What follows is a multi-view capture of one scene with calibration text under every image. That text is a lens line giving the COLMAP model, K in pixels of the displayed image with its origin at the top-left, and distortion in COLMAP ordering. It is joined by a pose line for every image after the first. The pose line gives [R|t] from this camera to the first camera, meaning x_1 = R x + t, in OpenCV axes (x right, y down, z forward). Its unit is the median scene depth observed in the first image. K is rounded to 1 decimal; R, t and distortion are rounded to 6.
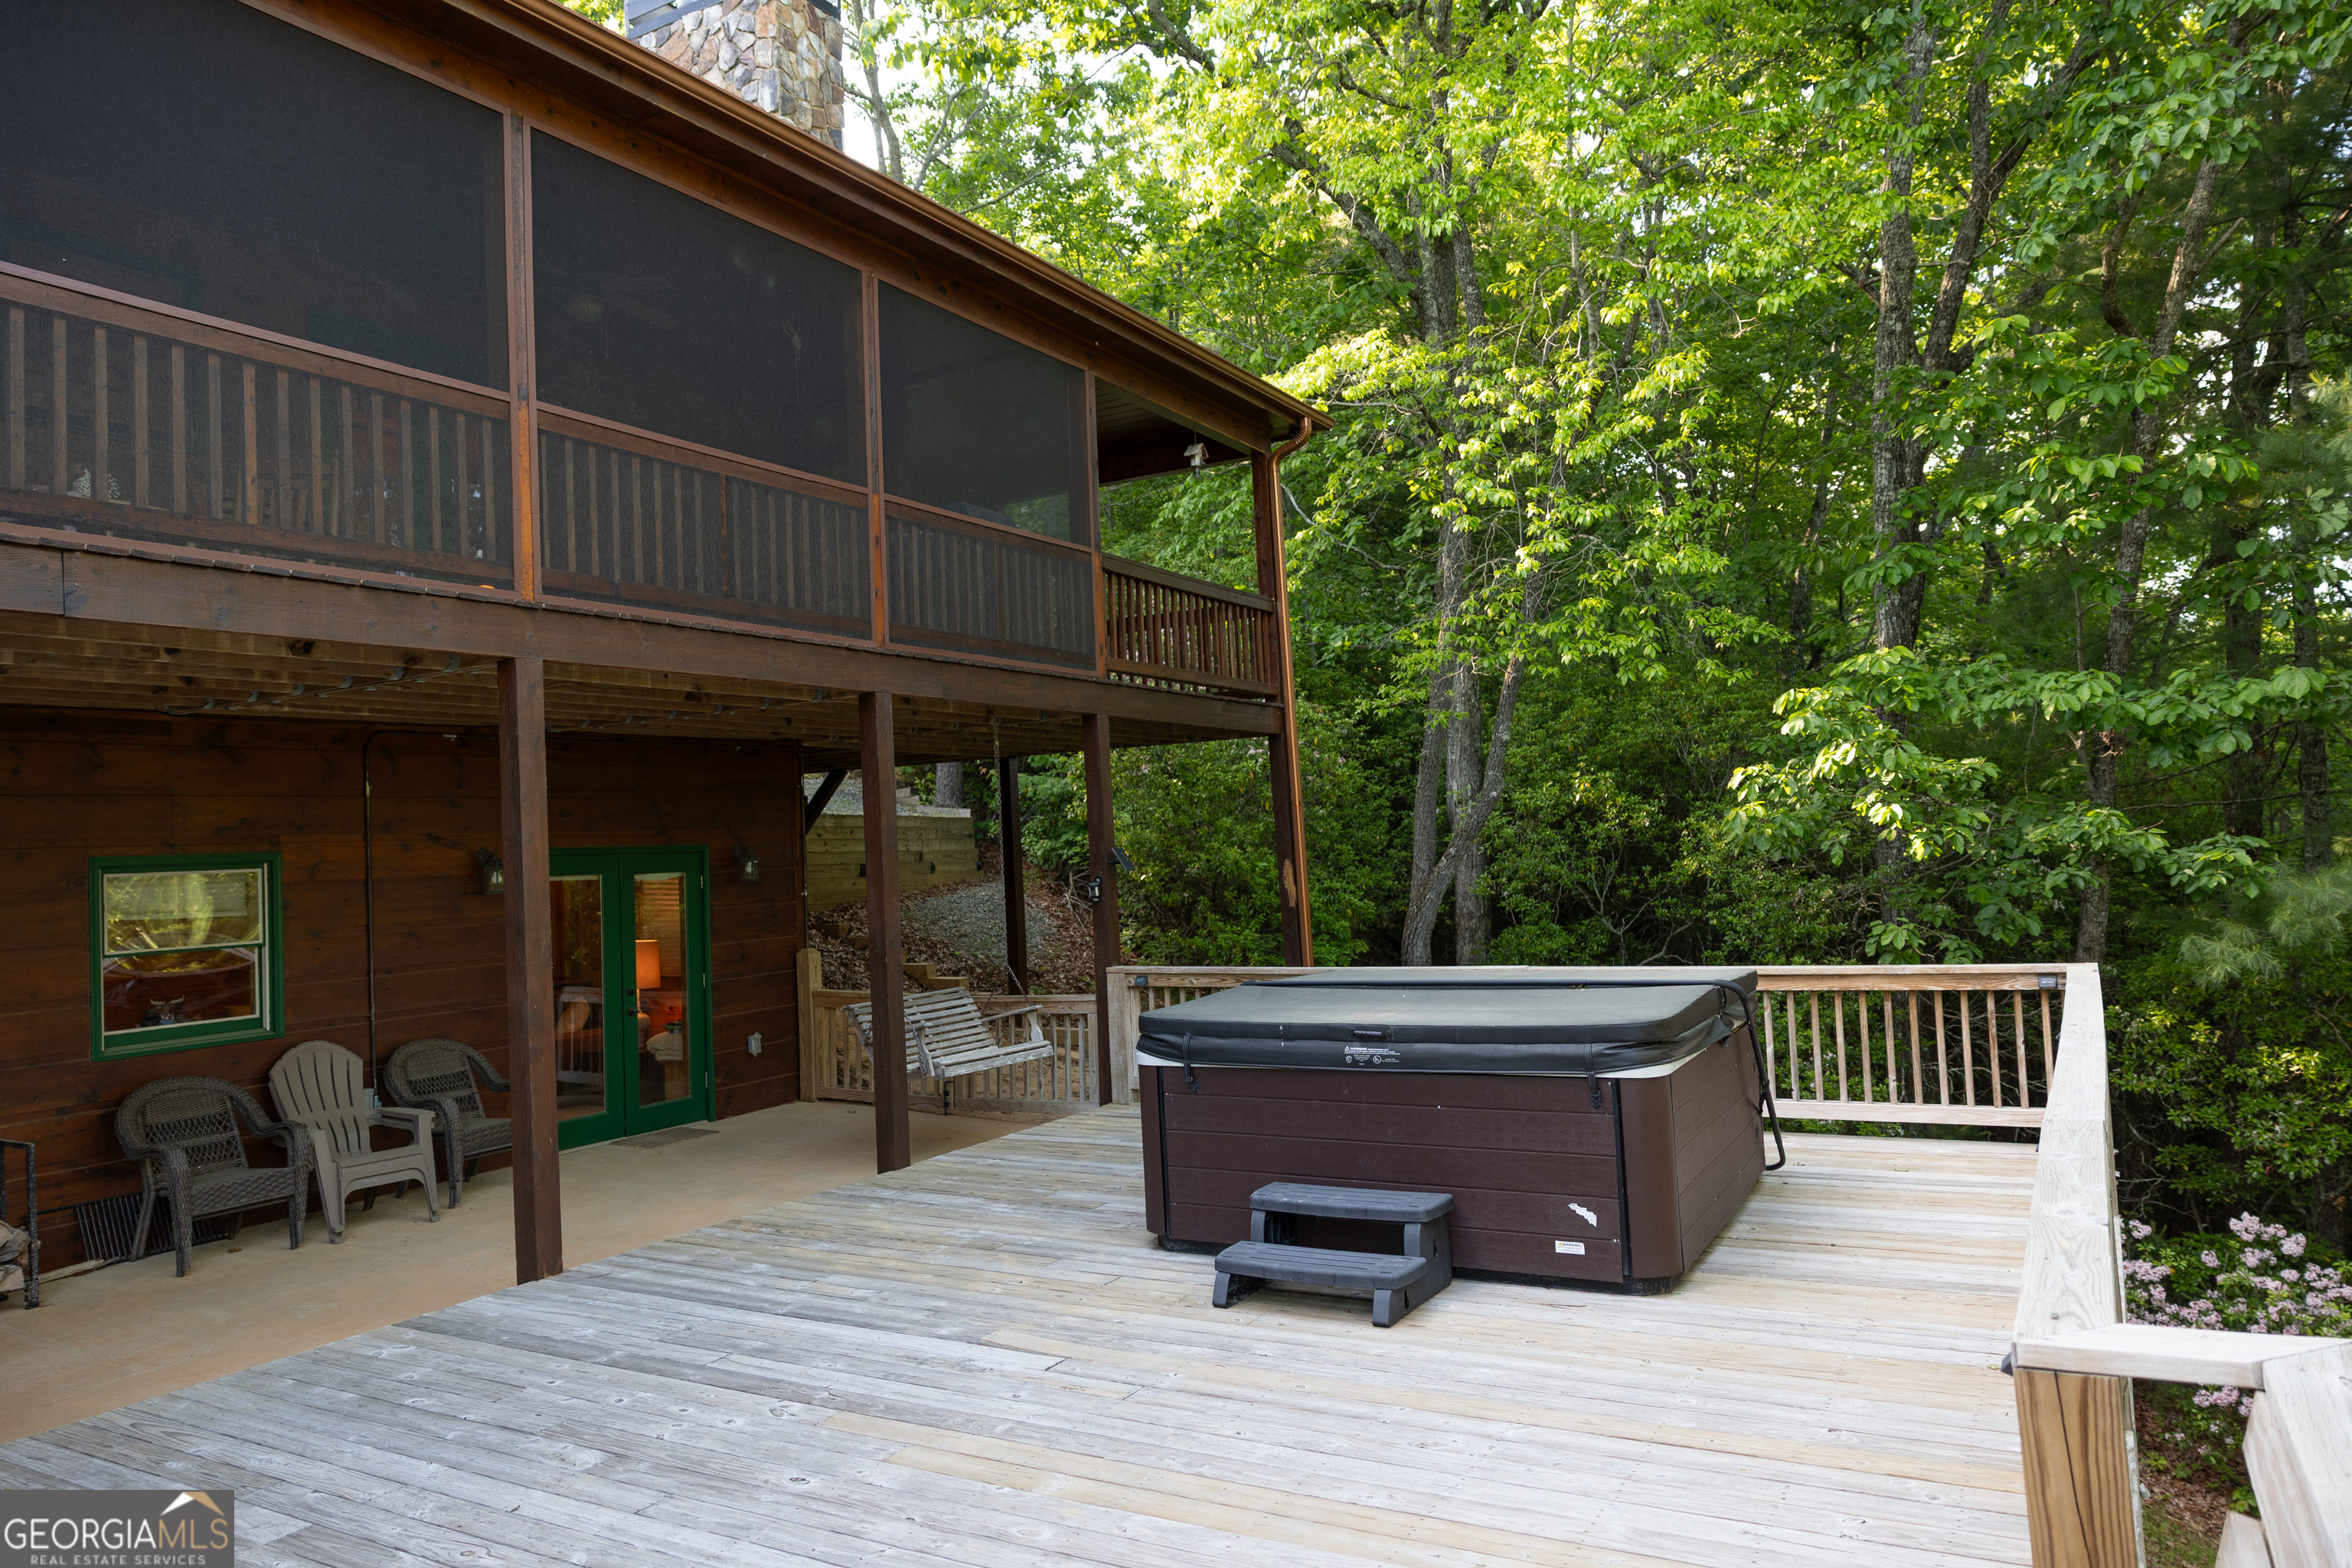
lens RADIAL K [[1577.6, 0, 1119.9], [0, 1577.6, 787.7], [0, 0, 1]] dist [0.000253, 0.001501]
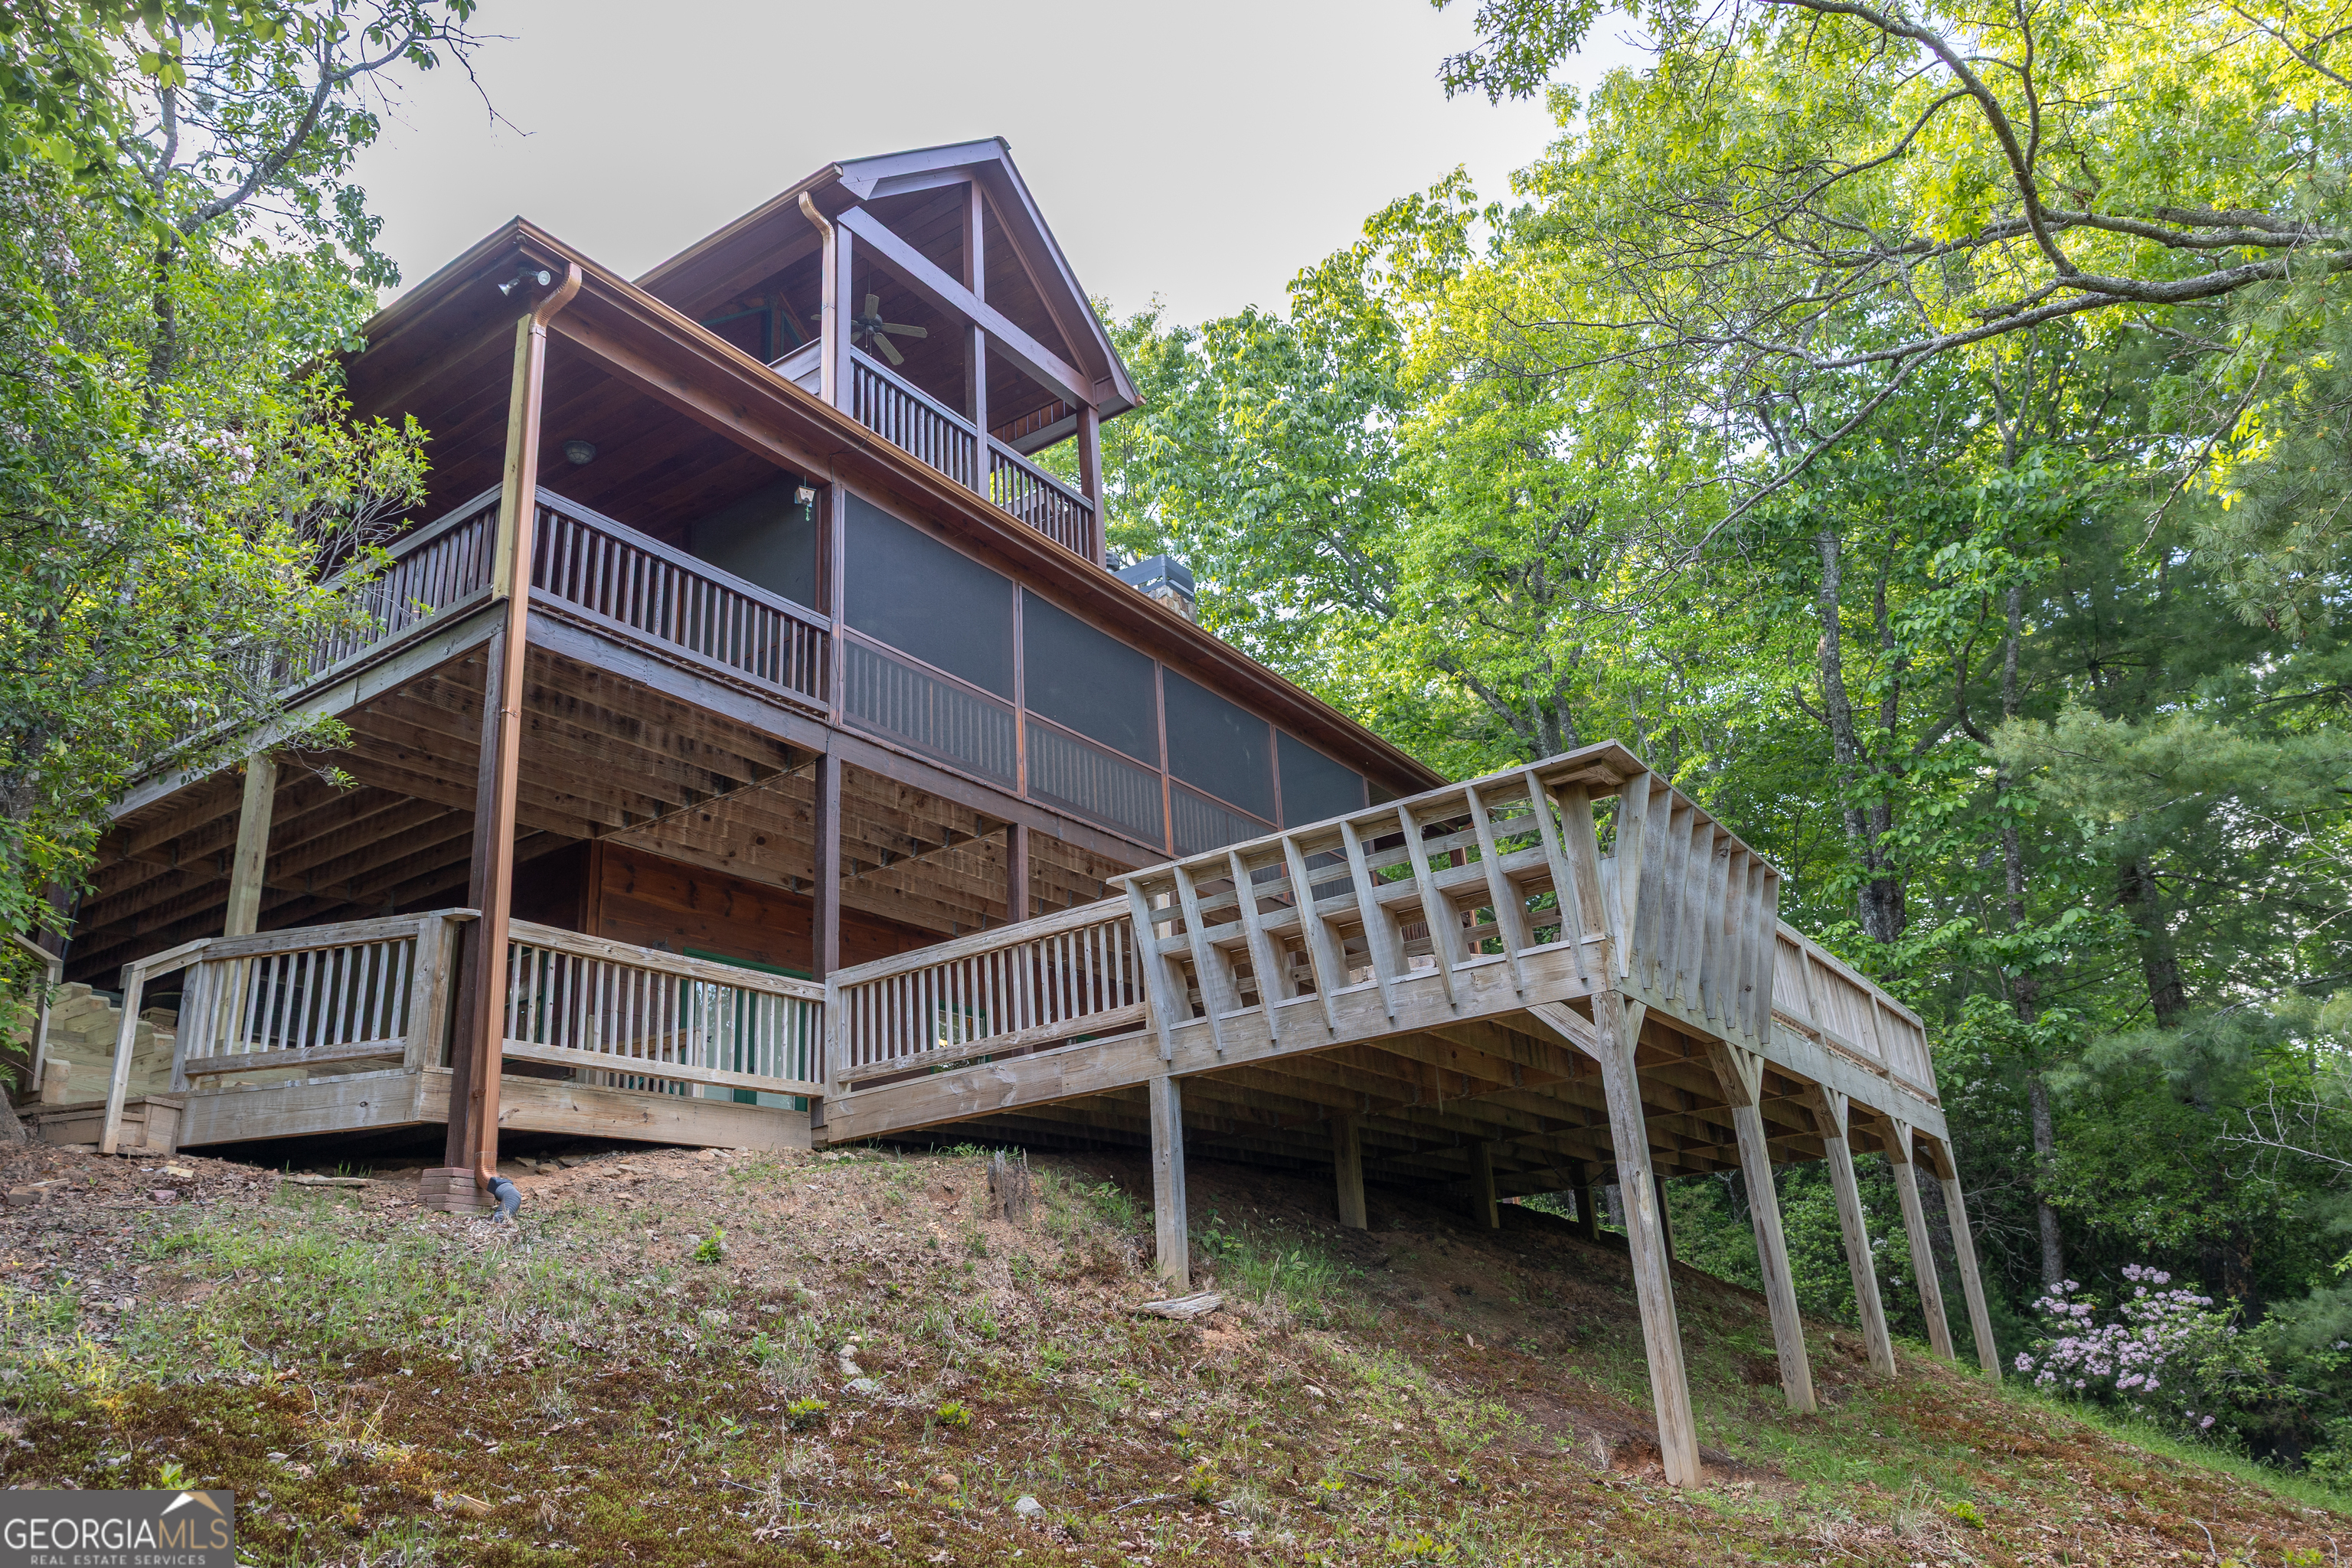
lens RADIAL K [[1621.9, 0, 1176.0], [0, 1621.9, 784.0], [0, 0, 1]] dist [0.009687, 0.002003]
pose [[0.998103, -0.045789, -0.041167, -0.140067], [0.030946, 0.951040, -0.307515, 0.285124], [0.053232, 0.305658, 0.950652, -0.724116]]
